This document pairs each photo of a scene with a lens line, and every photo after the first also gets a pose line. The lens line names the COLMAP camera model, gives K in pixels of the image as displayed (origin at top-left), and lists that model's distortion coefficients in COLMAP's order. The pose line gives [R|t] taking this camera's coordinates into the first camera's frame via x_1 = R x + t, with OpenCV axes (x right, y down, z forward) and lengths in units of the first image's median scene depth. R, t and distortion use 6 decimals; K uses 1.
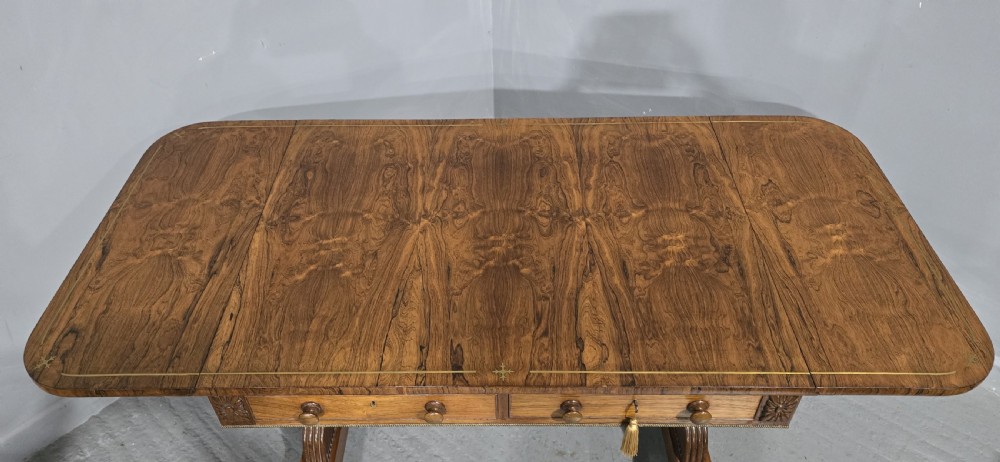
lens RADIAL K [[705.9, 0, 495.9], [0, 705.9, 239.9], [0, 0, 1]] dist [0.082179, -0.095202]
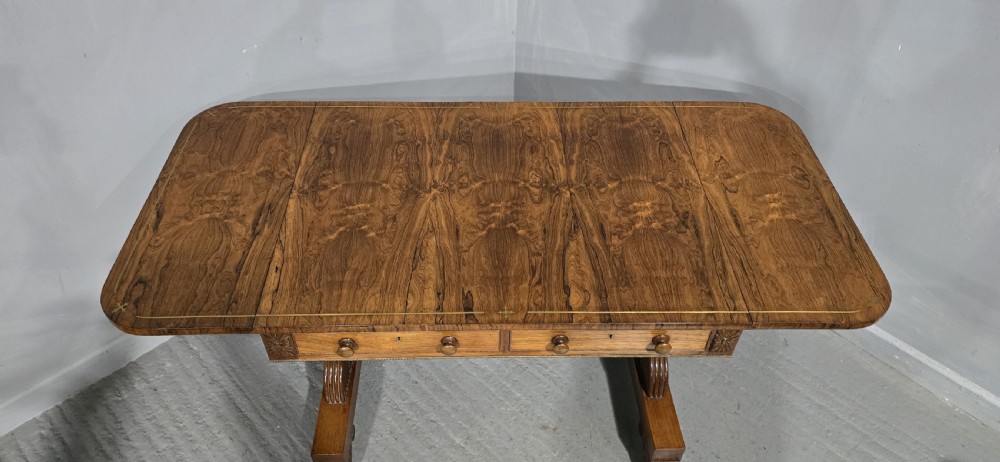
lens RADIAL K [[684.9, 0, 507.0], [0, 684.9, 232.2], [0, 0, 1]] dist [0.099680, -0.134703]
pose [[0.998425, 0.000510, 0.056094, -0.047029], [-0.002307, 0.999486, 0.031962, 0.006676], [-0.056049, -0.032041, 0.997914, -0.162717]]
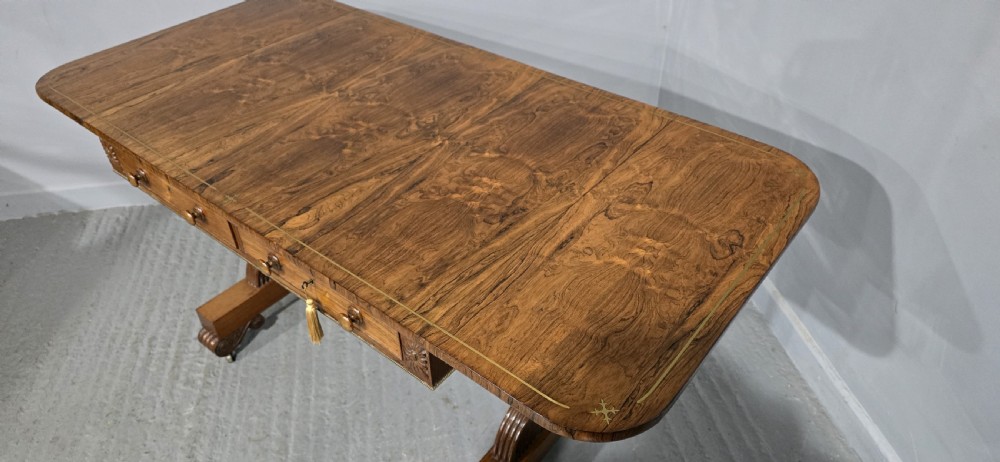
lens RADIAL K [[677.4, 0, 501.2], [0, 677.4, 217.2], [0, 0, 1]] dist [0.091283, -0.129085]
pose [[0.784089, 0.384702, -0.487041, 0.738230], [-0.416235, 0.908035, 0.047136, -0.009888], [0.460384, 0.165764, 0.872106, 0.234228]]
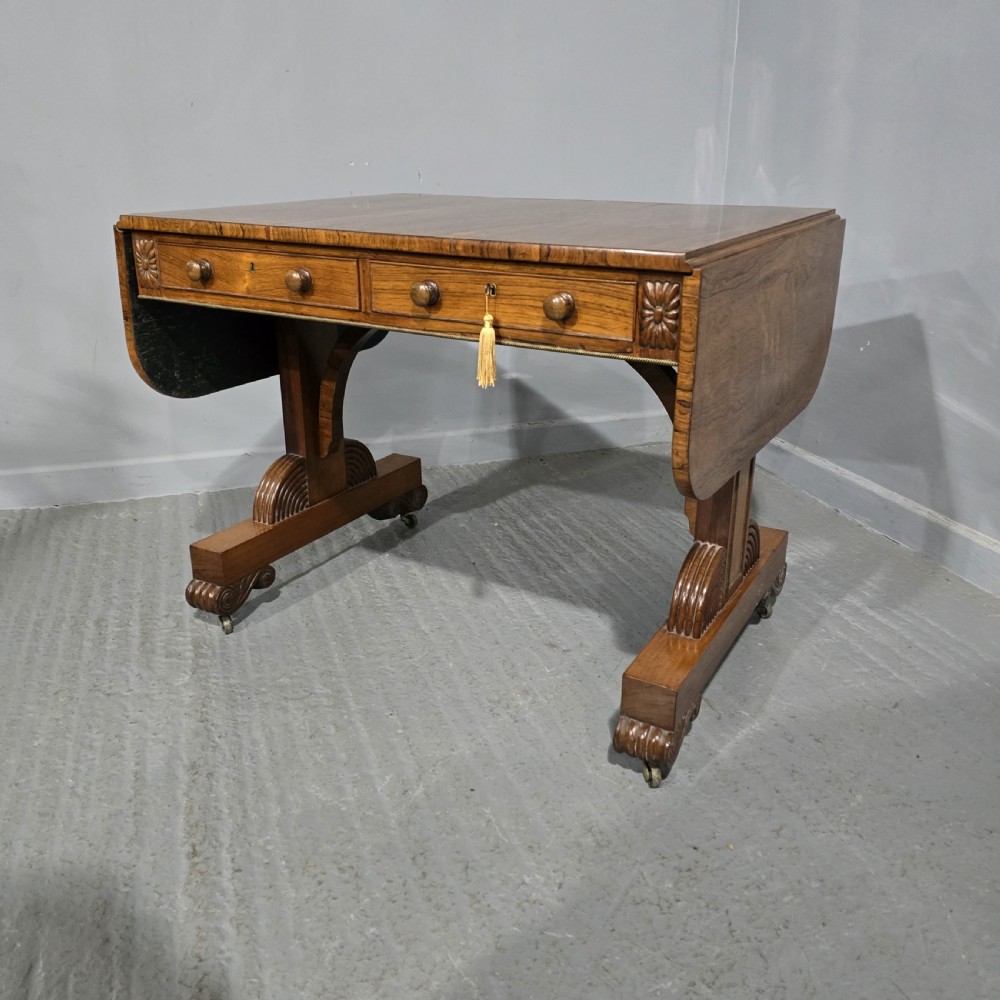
lens RADIAL K [[950.7, 0, 499.5], [0, 950.7, 477.8], [0, 0, 1]] dist [0.124202, -0.212646]
pose [[0.867863, 0.181589, -0.462428, 0.655477], [-0.346133, 0.888718, -0.300620, 0.654999], [0.356379, 0.420958, 0.834139, 0.160096]]
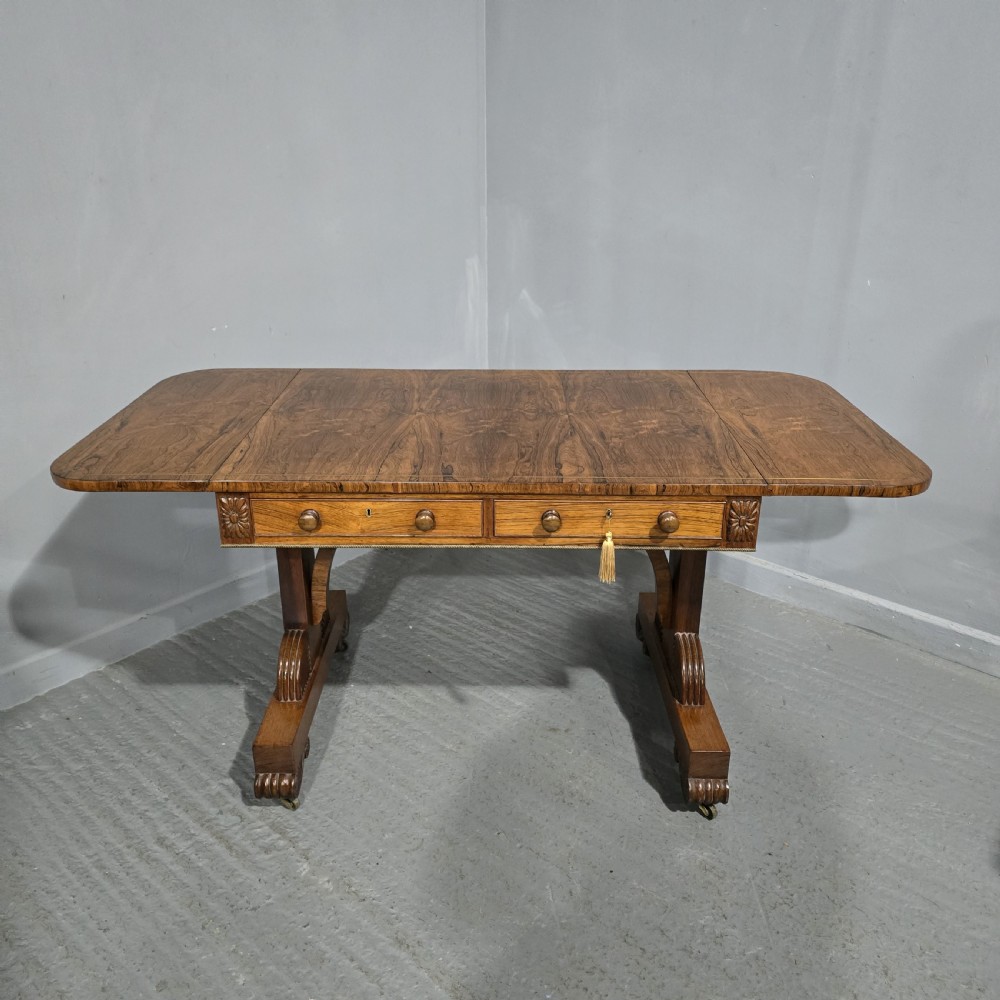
lens RADIAL K [[892.5, 0, 501.7], [0, 892.5, 487.4], [0, 0, 1]] dist [0.115279, -0.166548]
pose [[0.999862, 0.015703, 0.005460, 0.019971], [-0.012837, 0.937898, -0.346673, 0.587052], [-0.010564, 0.346555, 0.937970, -0.260683]]
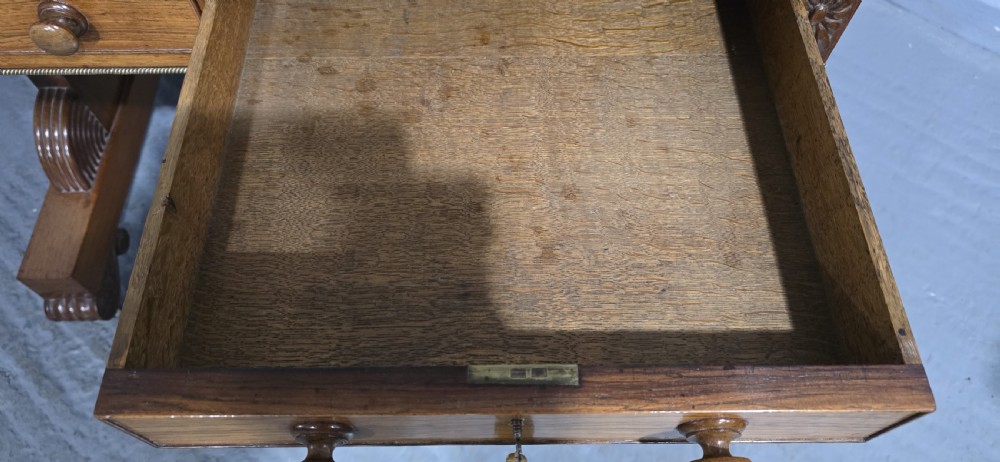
lens RADIAL K [[681.4, 0, 504.3], [0, 681.4, 232.4], [0, 0, 1]] dist [0.068840, -0.092182]
pose [[0.999533, -0.008696, 0.029279, 0.159201], [-0.000683, 0.952006, 0.306078, 0.203863], [-0.030535, -0.305955, 0.951556, 0.474657]]
